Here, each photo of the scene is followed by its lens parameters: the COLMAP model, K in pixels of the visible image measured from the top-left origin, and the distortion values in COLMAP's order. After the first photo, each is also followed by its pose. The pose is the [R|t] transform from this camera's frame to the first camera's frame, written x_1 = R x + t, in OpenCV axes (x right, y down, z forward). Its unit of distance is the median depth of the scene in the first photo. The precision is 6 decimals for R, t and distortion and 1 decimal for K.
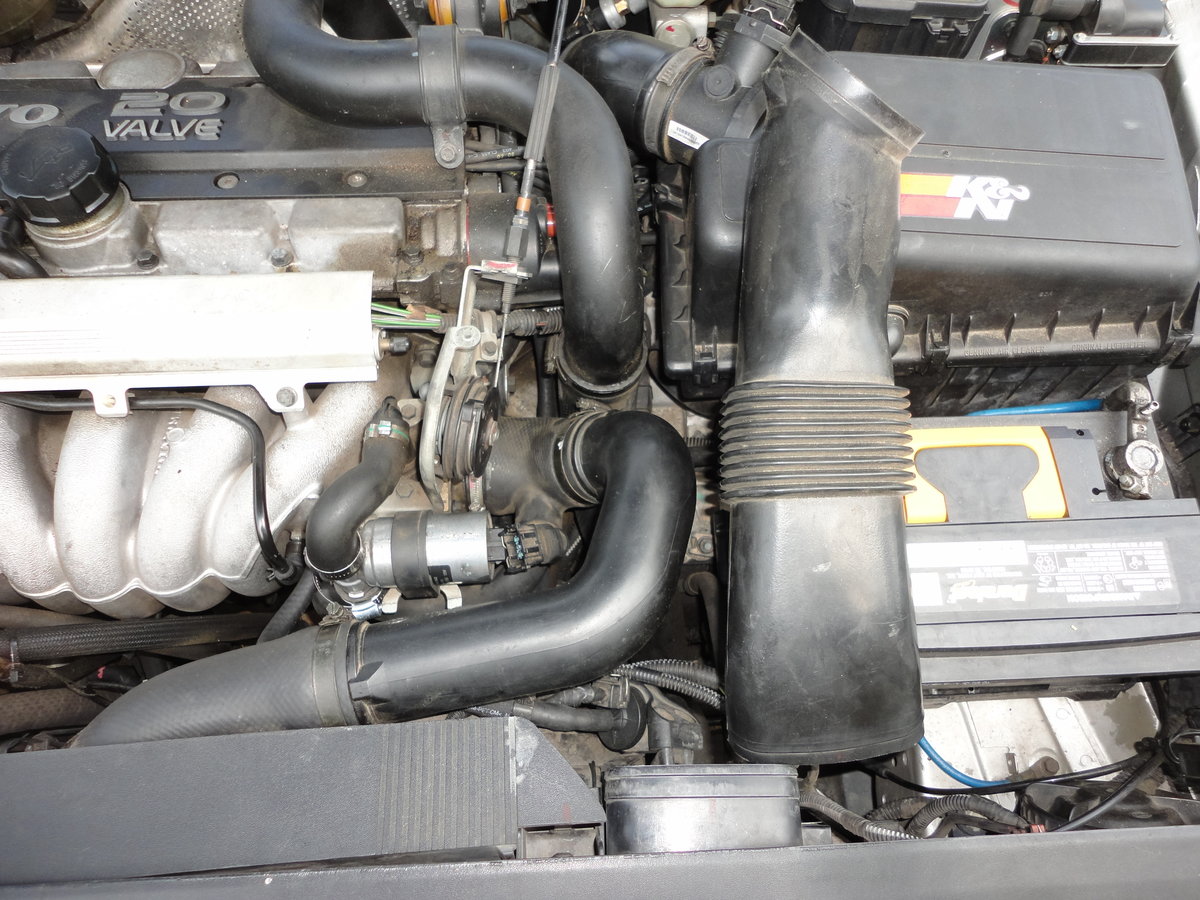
lens RADIAL K [[862.3, 0, 587.9], [0, 862.3, 441.1], [0, 0, 1]] dist [-0.014190, 0.002716]
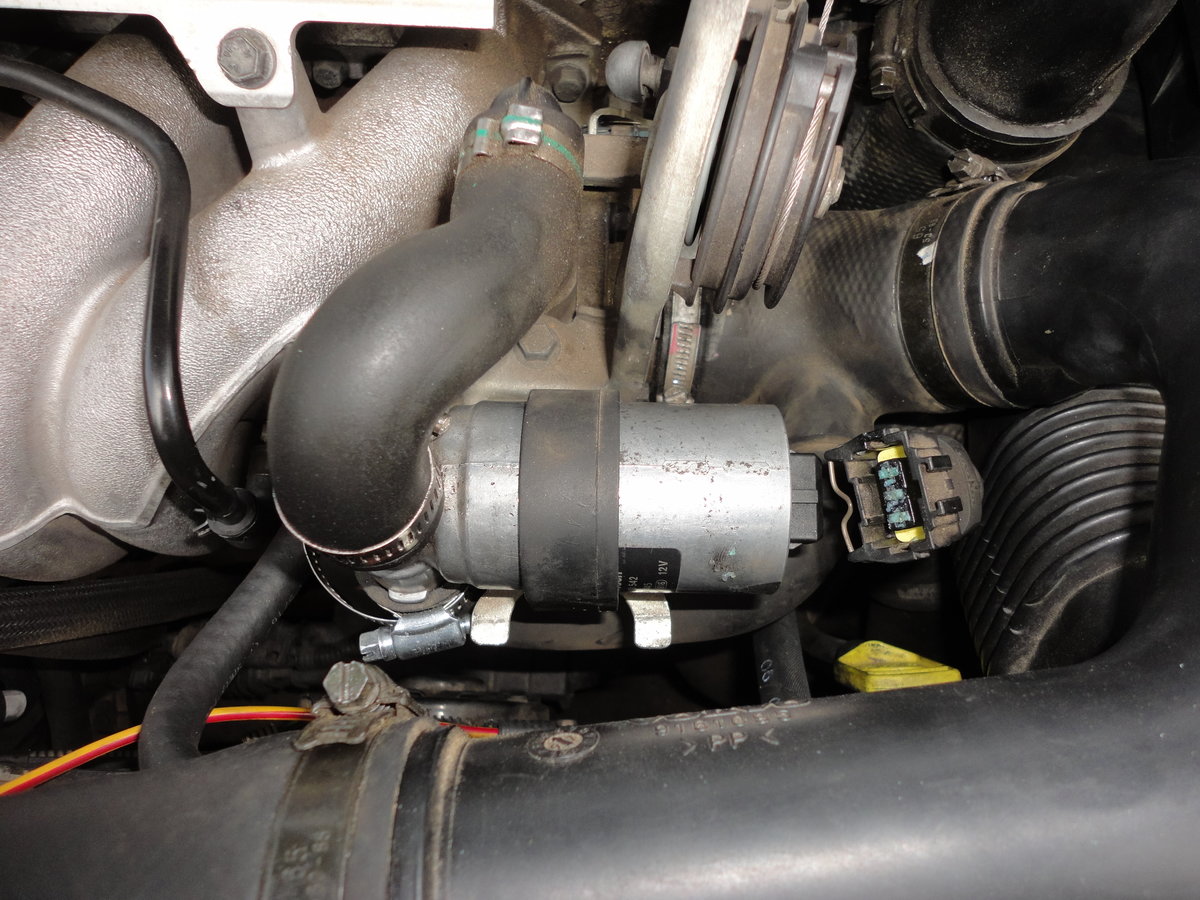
lens RADIAL K [[862.3, 0, 590.3], [0, 862.3, 446.6], [0, 0, 1]] dist [-0.014190, 0.002716]
pose [[0.997505, 0.068973, -0.015050, -0.189793], [-0.067079, 0.992475, 0.102444, 0.067176], [0.022003, -0.101178, 0.994625, 0.632883]]
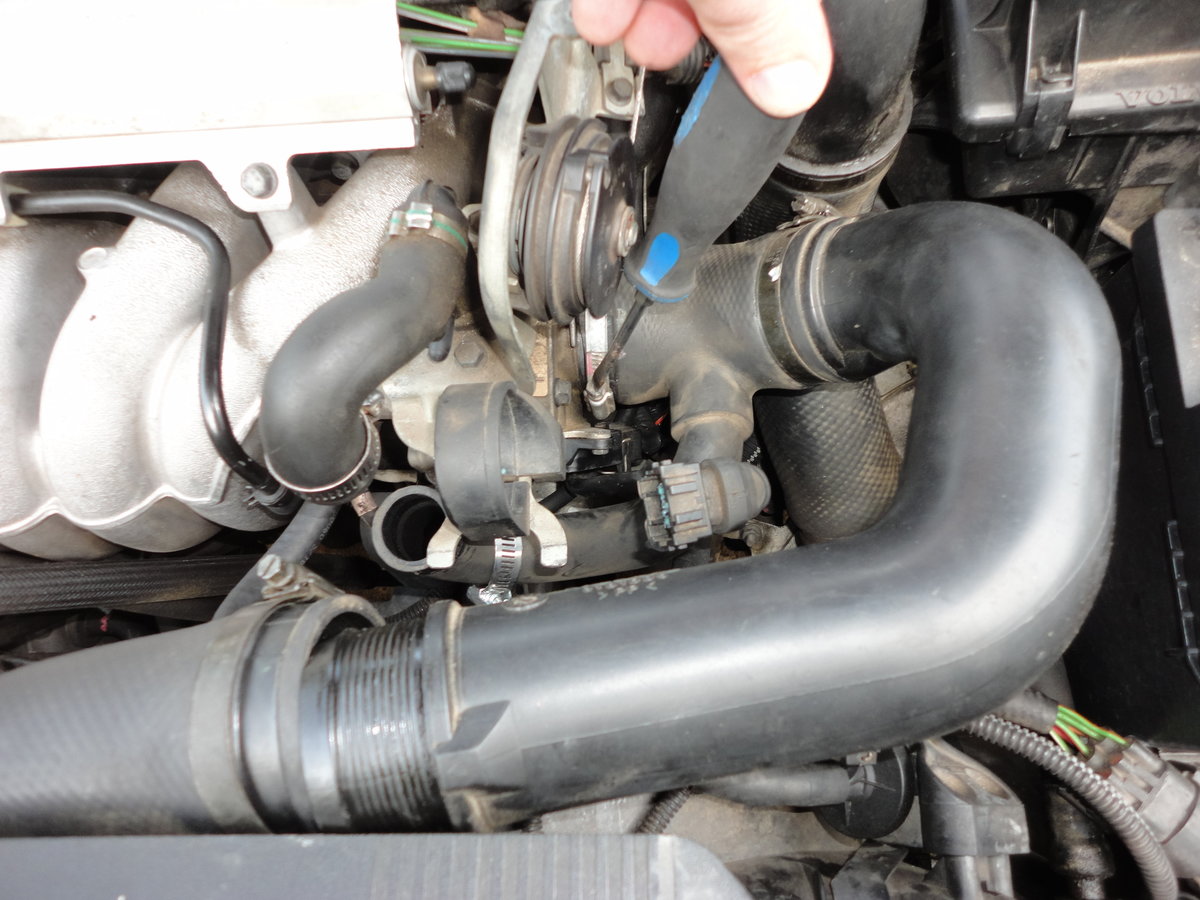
lens RADIAL K [[862.3, 0, 590.0], [0, 862.3, 444.0], [0, 0, 1]] dist [-0.014190, 0.002716]
pose [[0.989166, 0.014640, -0.146070, -0.053857], [-0.003385, 0.997025, 0.077005, 0.076434], [0.146763, -0.075676, 0.986273, 0.477005]]
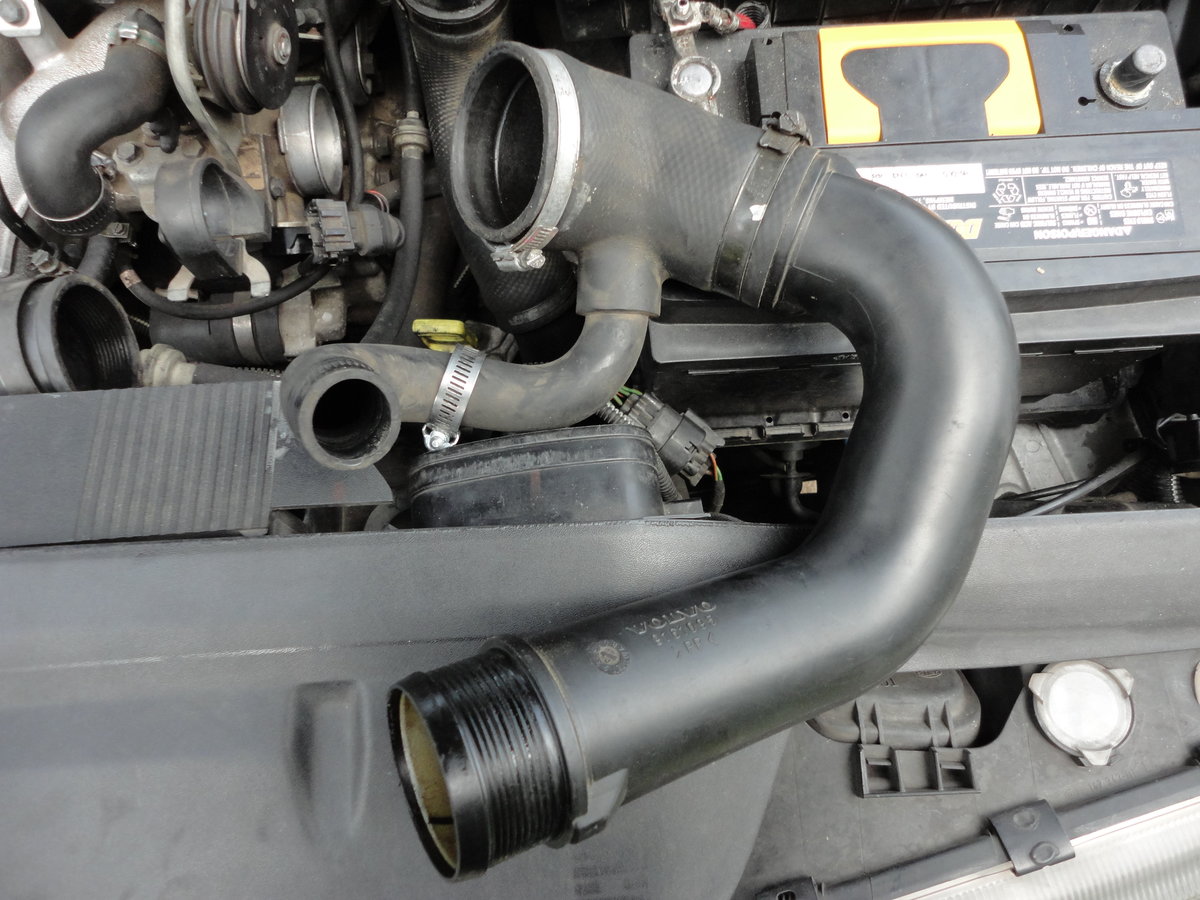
lens RADIAL K [[862.3, 0, 598.2], [0, 862.3, 450.0], [0, 0, 1]] dist [-0.014190, 0.002716]
pose [[0.999834, -0.017874, -0.003468, 0.159685], [0.018198, 0.987117, 0.158964, 0.221237], [0.000582, -0.159001, 0.987278, 0.206107]]
